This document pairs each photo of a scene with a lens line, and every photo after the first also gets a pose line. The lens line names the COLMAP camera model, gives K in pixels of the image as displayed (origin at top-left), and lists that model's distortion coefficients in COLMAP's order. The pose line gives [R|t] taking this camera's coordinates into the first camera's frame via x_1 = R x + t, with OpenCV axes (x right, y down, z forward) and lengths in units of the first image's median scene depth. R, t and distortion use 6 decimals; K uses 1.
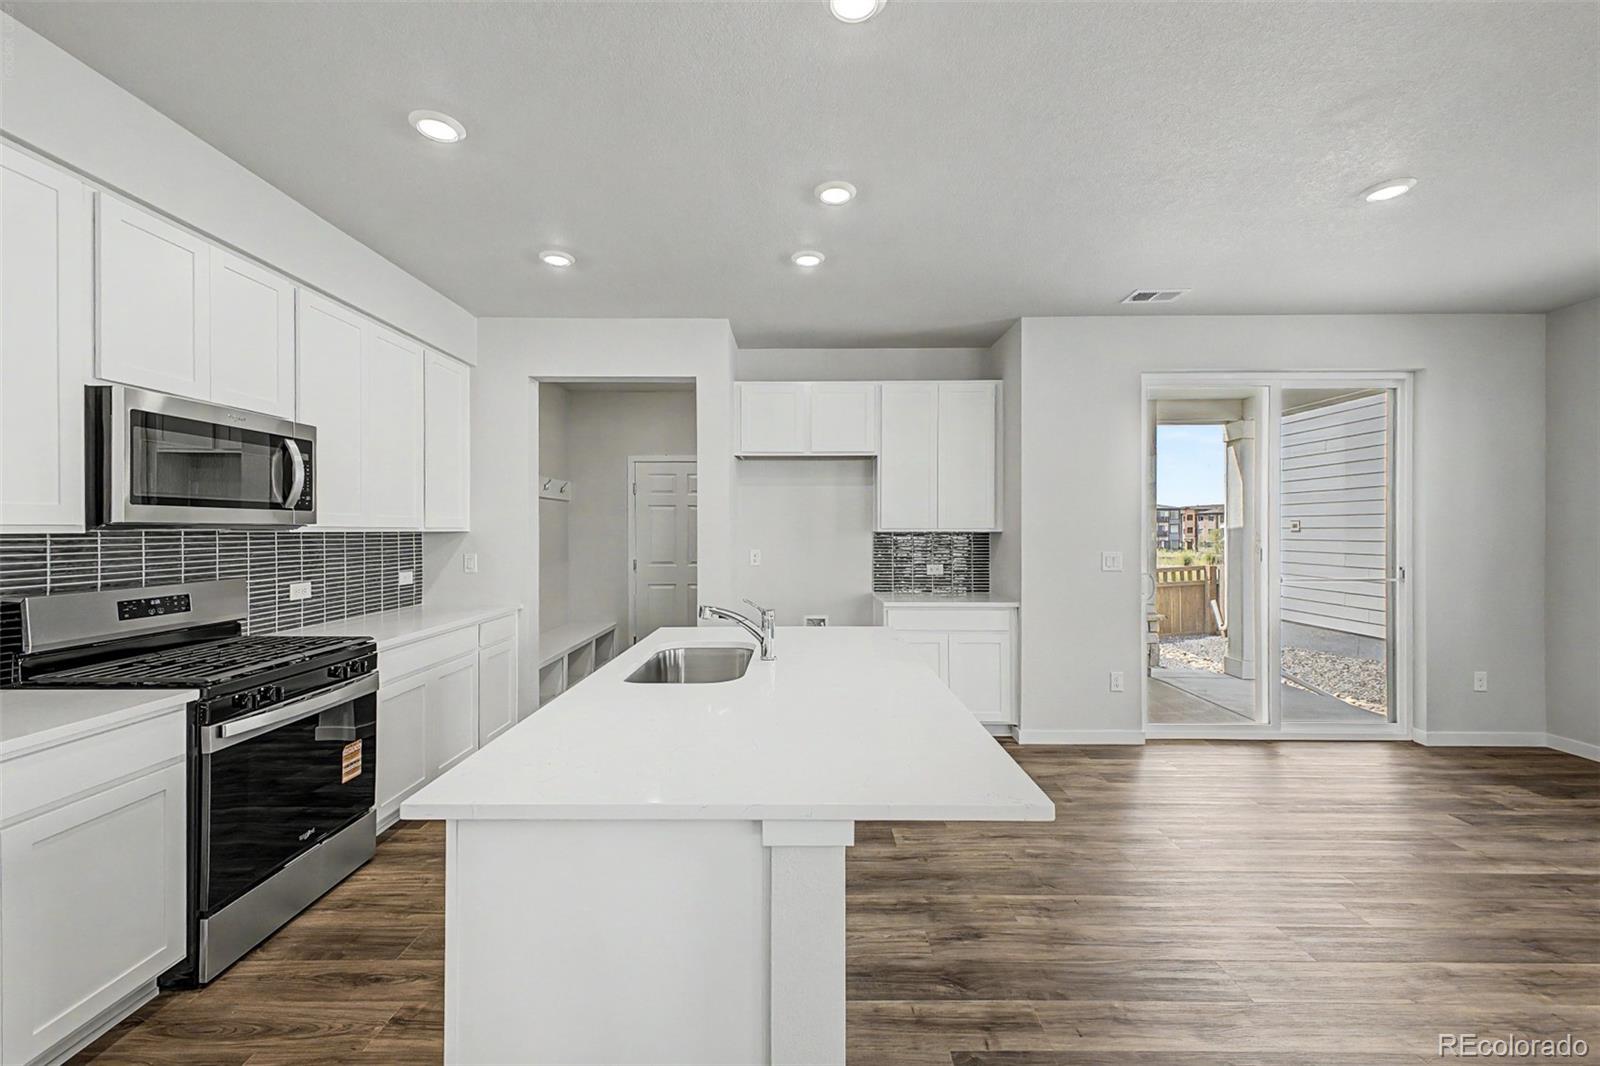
lens RADIAL K [[637.1, 0, 791.0], [0, 637.1, 526.8], [0, 0, 1]] dist [0.014590, -0.004101]
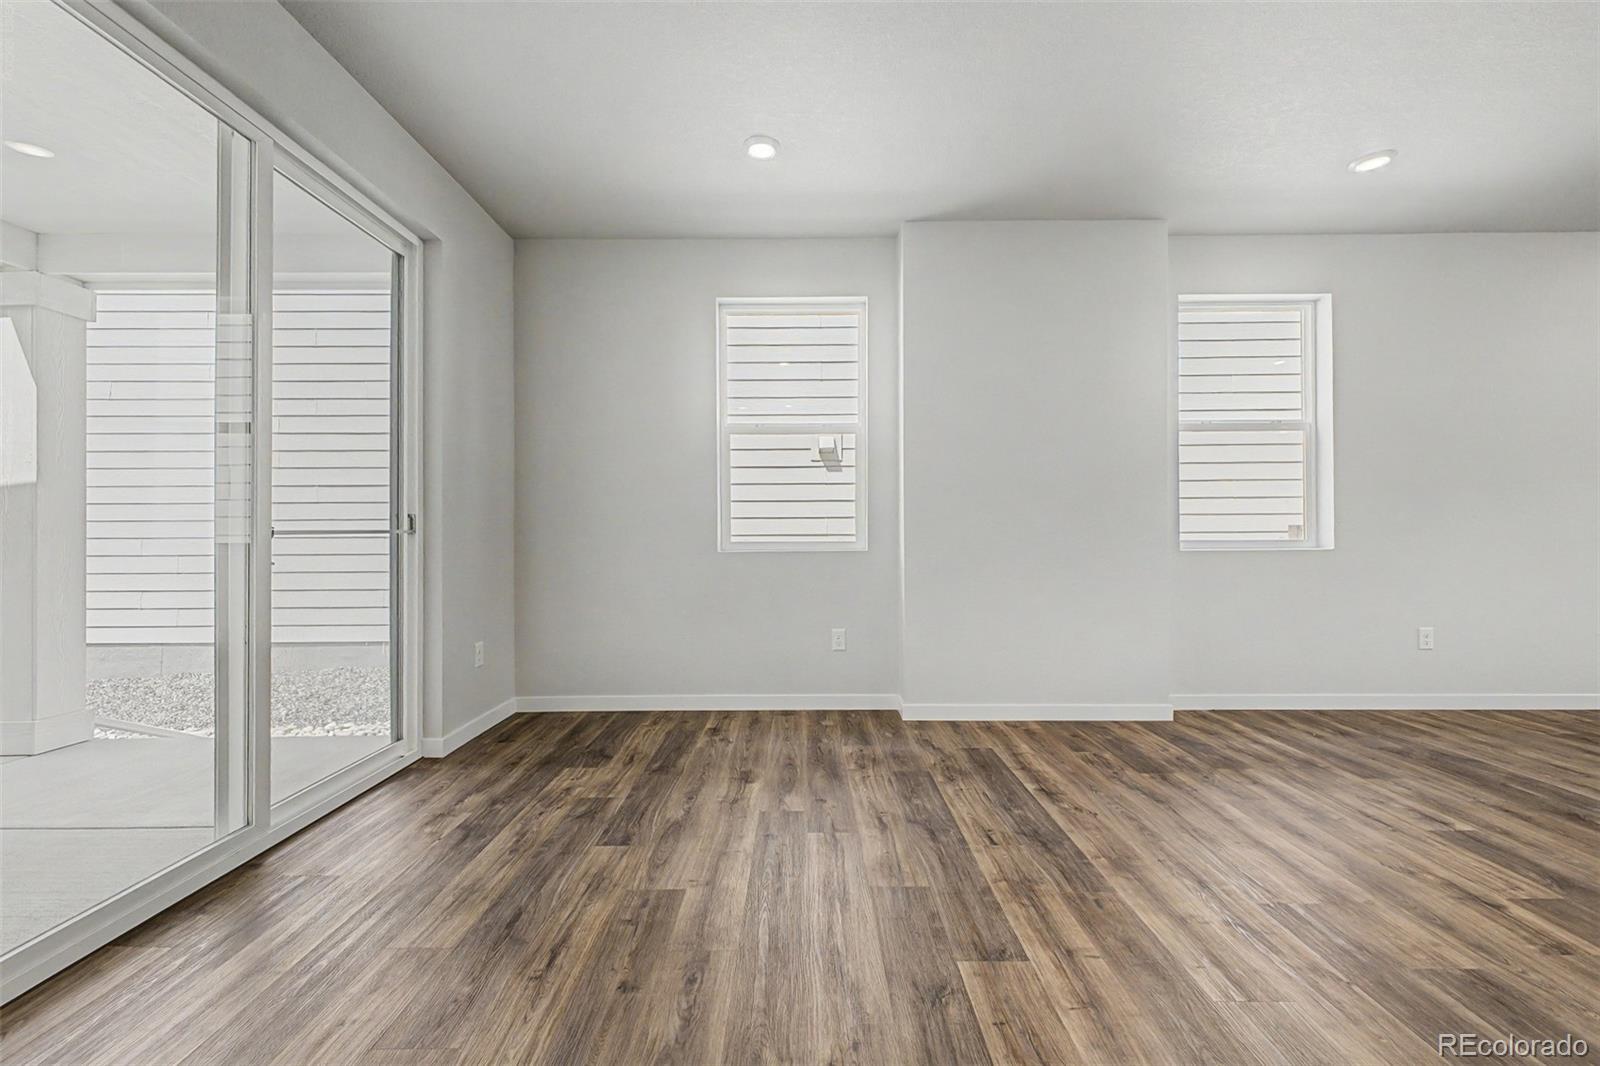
lens RADIAL K [[637.1, 0, 814.3], [0, 637.1, 530.6], [0, 0, 1]] dist [0.014590, -0.004101]
pose [[-0.017592, -0.001004, 0.999845, 0.335351], [0.002442, 0.999996, 0.001047, 0.110099], [-0.999842, 0.002461, -0.017589, 0.796286]]
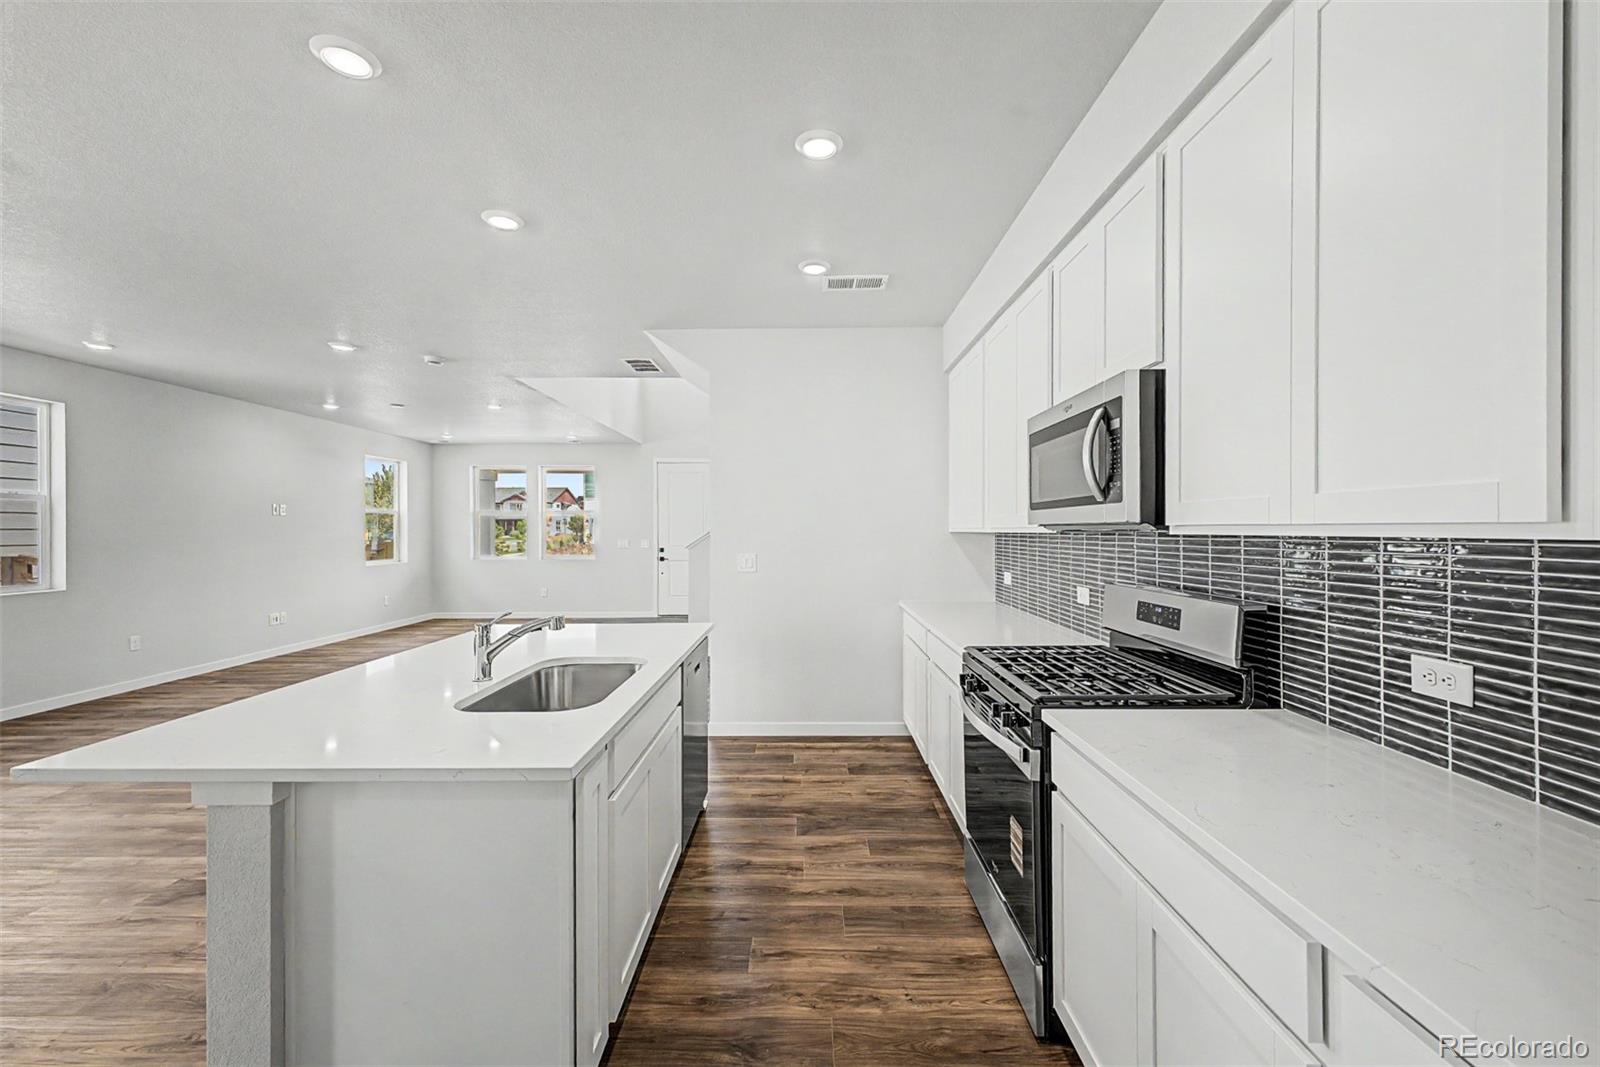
lens RADIAL K [[637.1, 0, 793.8], [0, 637.1, 532.7], [0, 0, 1]] dist [0.014590, -0.004101]
pose [[-0.999986, 0.001728, 0.004941, -0.361363], [0.001722, 0.999998, -0.001256, 0.006245], [-0.004944, -0.001247, -0.999987, 1.453499]]
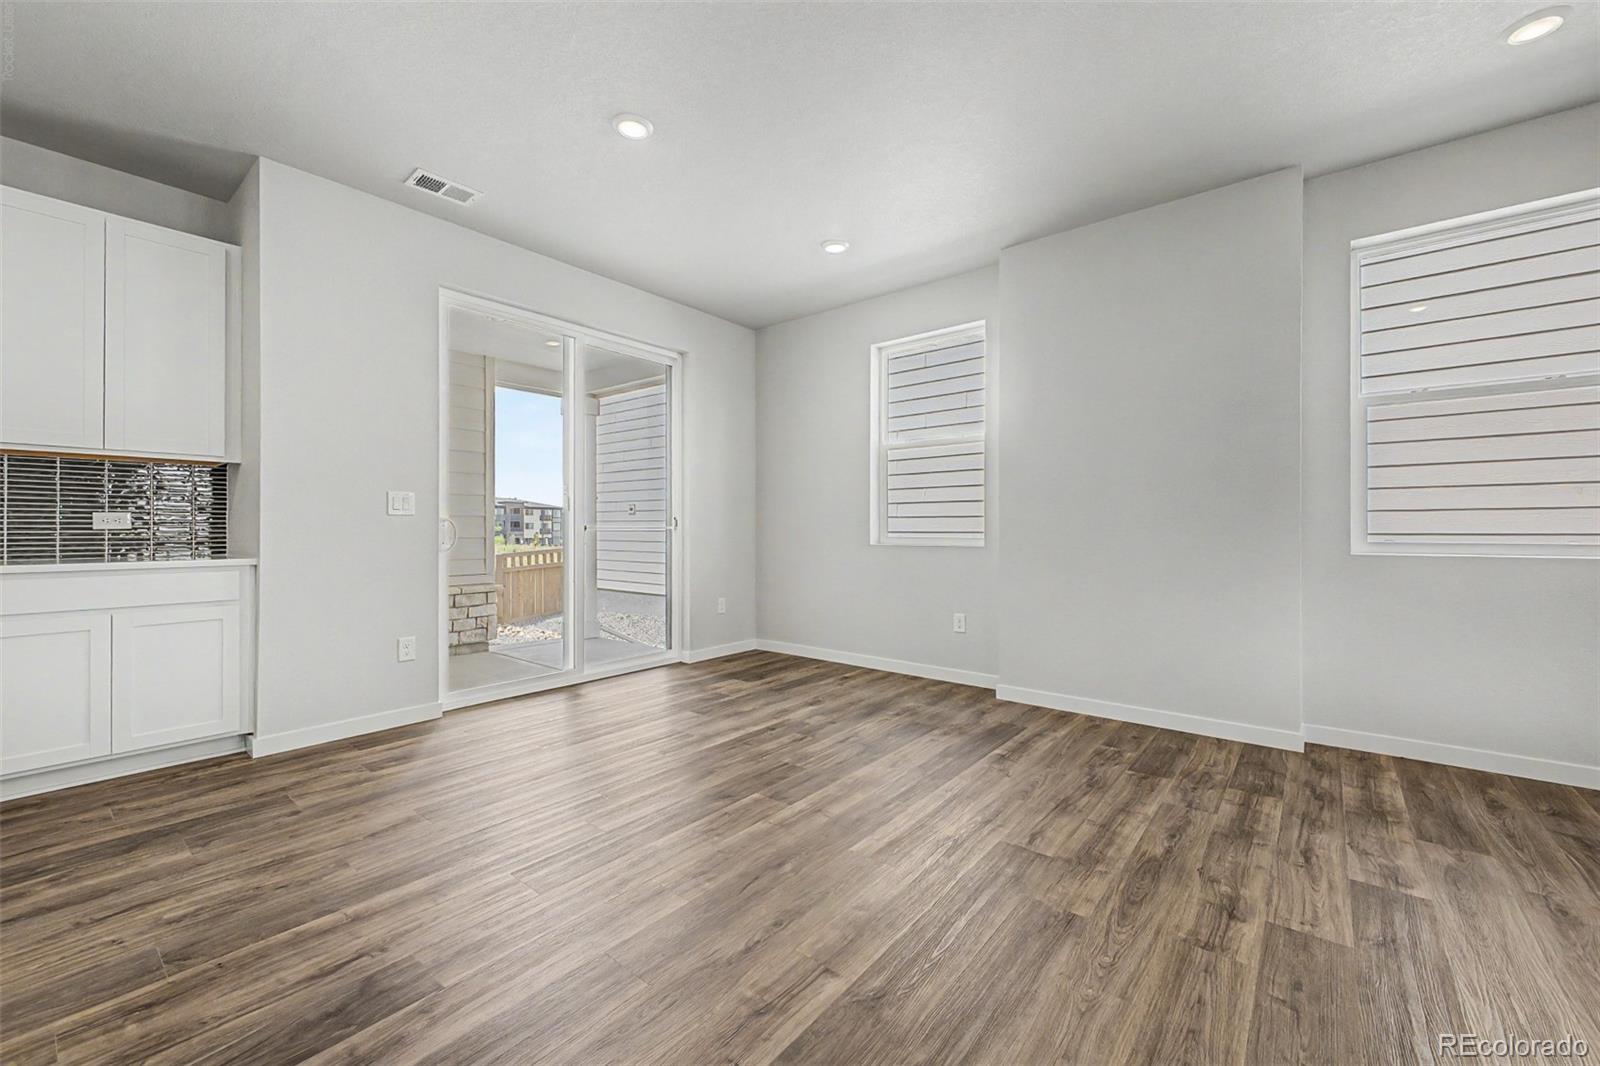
lens RADIAL K [[637.1, 0, 808.2], [0, 637.1, 527.7], [0, 0, 1]] dist [0.014590, -0.004101]
pose [[0.615509, 0.002569, 0.788126, 0.233980], [-0.002277, 0.999996, -0.001482, 0.113746], [-0.788127, -0.000882, 0.615512, 0.107738]]
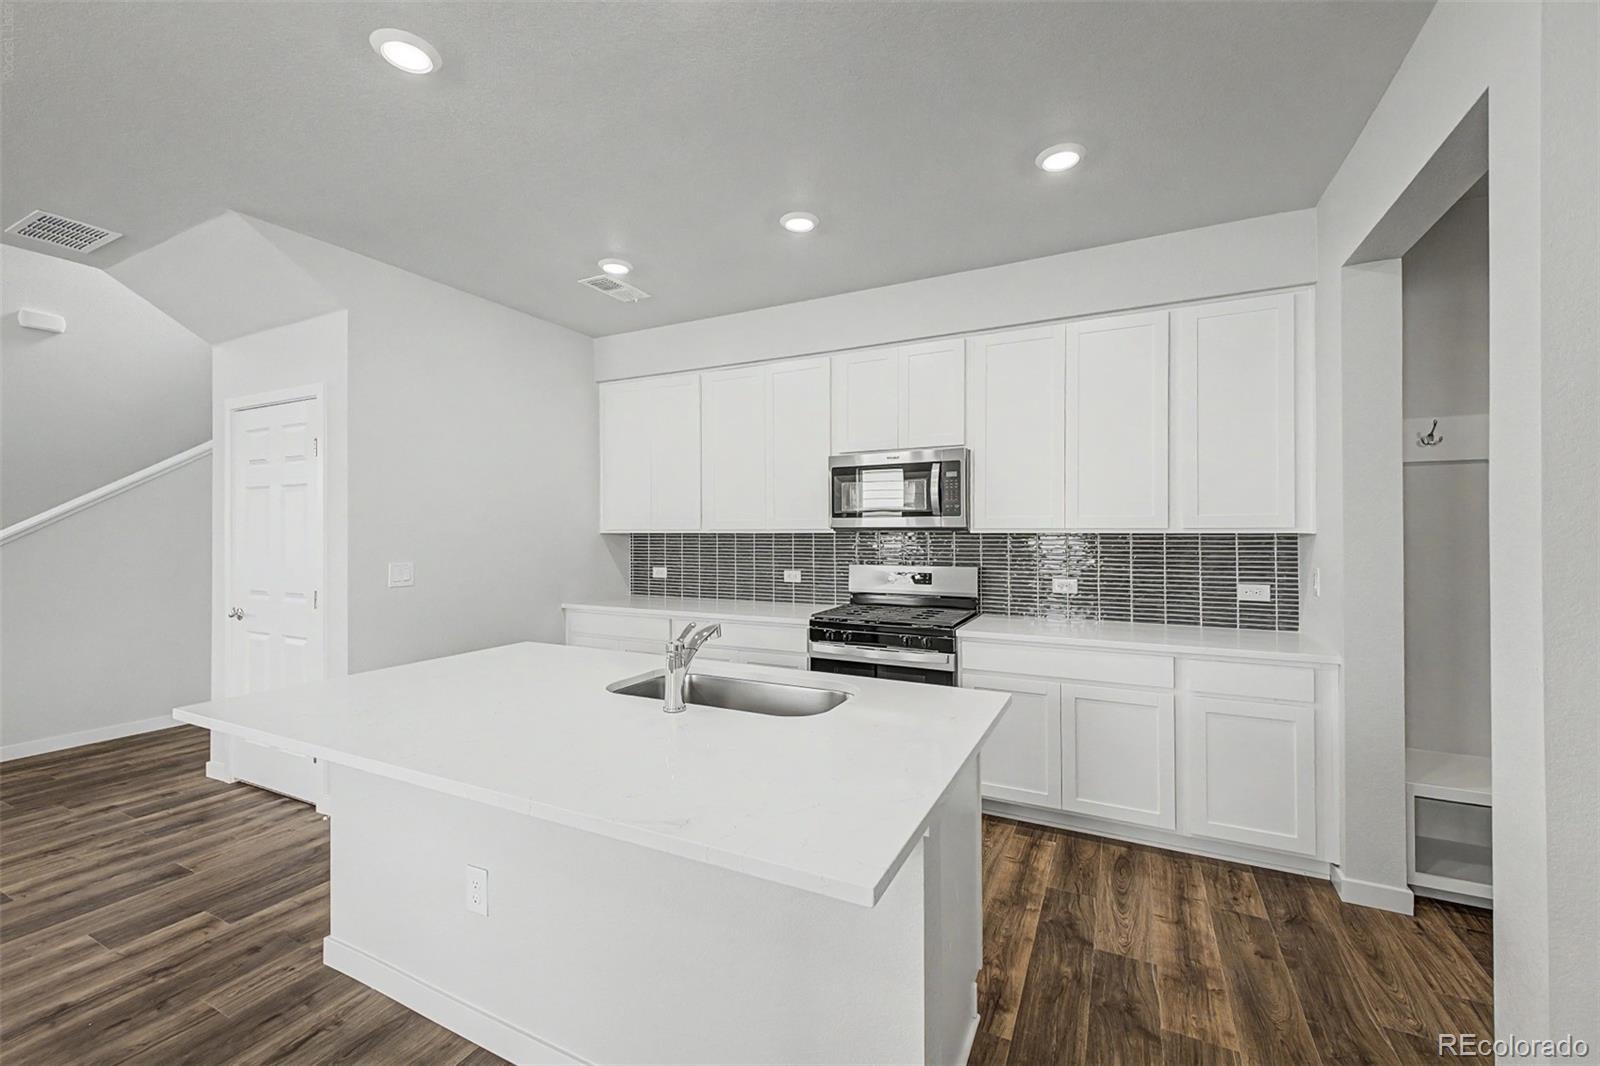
lens RADIAL K [[637.1, 0, 804.3], [0, 637.1, 526.3], [0, 0, 1]] dist [0.014590, -0.004101]
pose [[-0.444258, -0.003291, -0.895893, 0.434328], [0.006718, 0.999953, -0.007004, 0.002054], [0.895874, -0.009130, -0.444215, 1.124570]]
